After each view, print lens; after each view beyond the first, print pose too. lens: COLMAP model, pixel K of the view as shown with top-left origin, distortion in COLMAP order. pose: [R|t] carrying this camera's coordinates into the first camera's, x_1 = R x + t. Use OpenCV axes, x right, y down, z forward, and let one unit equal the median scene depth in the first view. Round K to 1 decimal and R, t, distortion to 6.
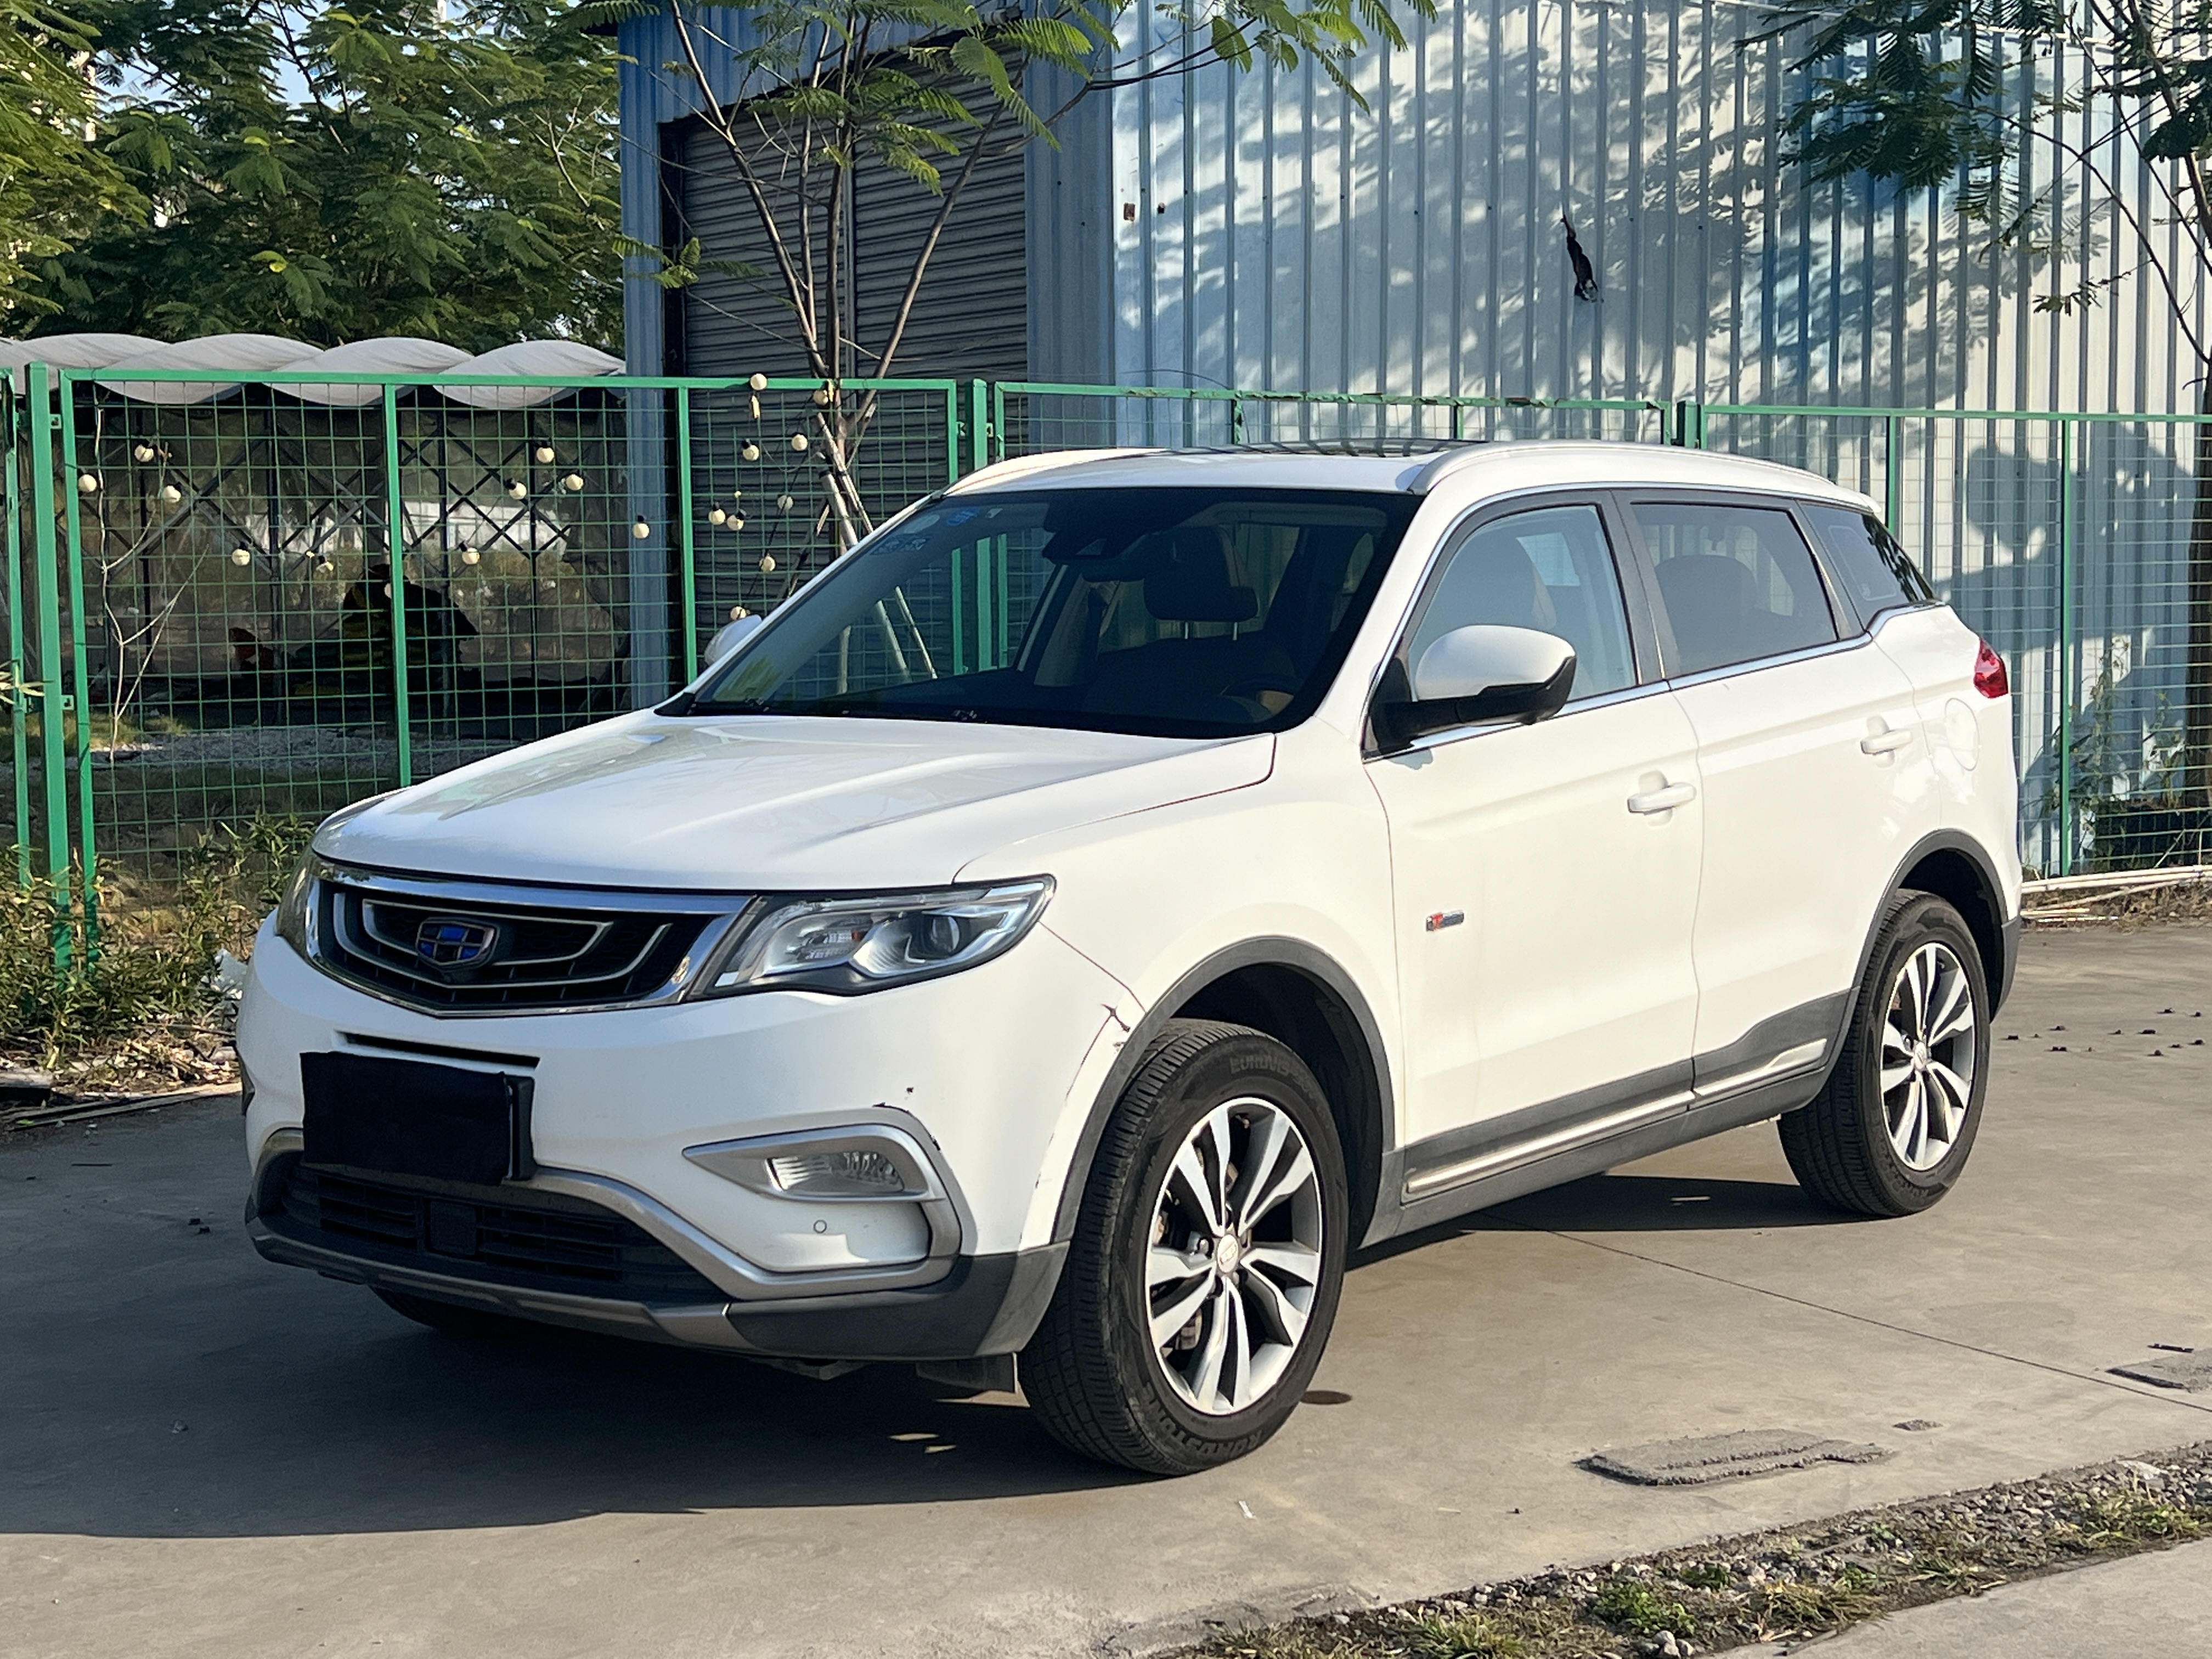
lens RADIAL K [[3348.1, 0, 1100.6], [0, 3348.1, 831.1], [0, 0, 1]] dist [0.083754, 0.000000]
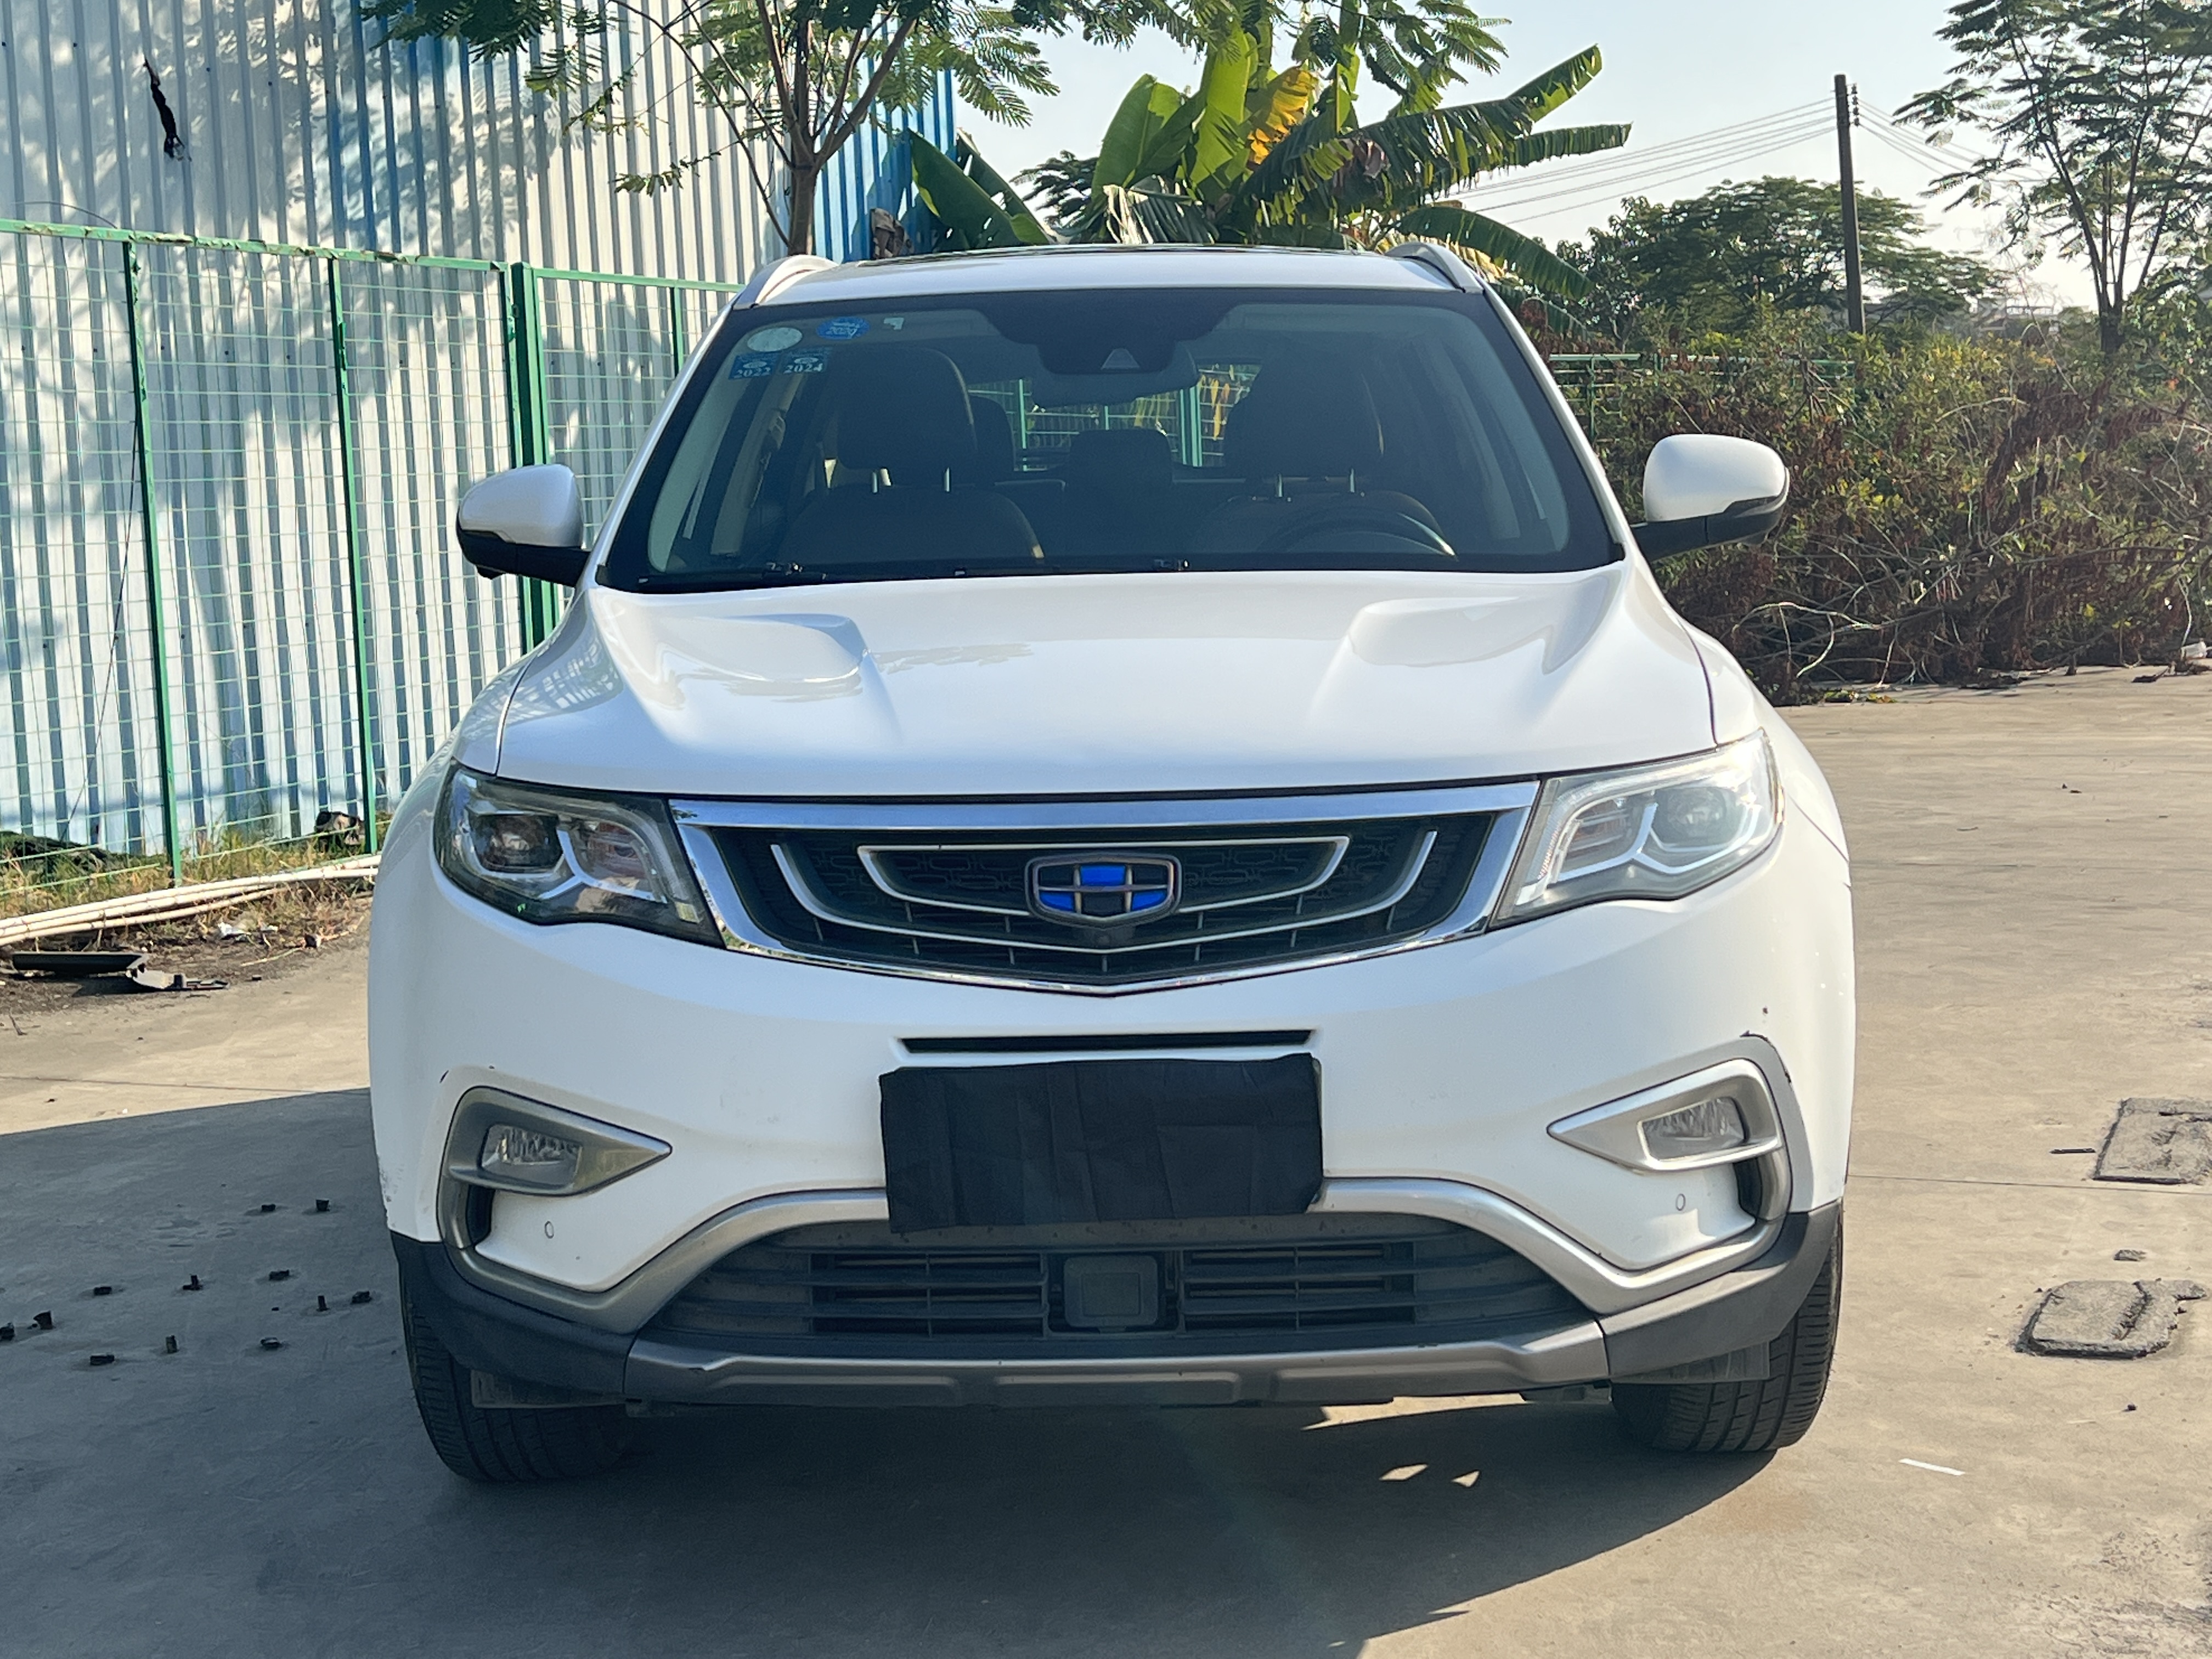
lens RADIAL K [[3348.1, 0, 1106.7], [0, 3348.1, 832.0], [0, 0, 1]] dist [0.083754, 0.000000]
pose [[0.812133, -0.085855, 0.577122, -0.179743], [0.073618, 0.996288, 0.044616, -0.002943], [-0.578810, 0.006252, 0.815438, 0.128985]]
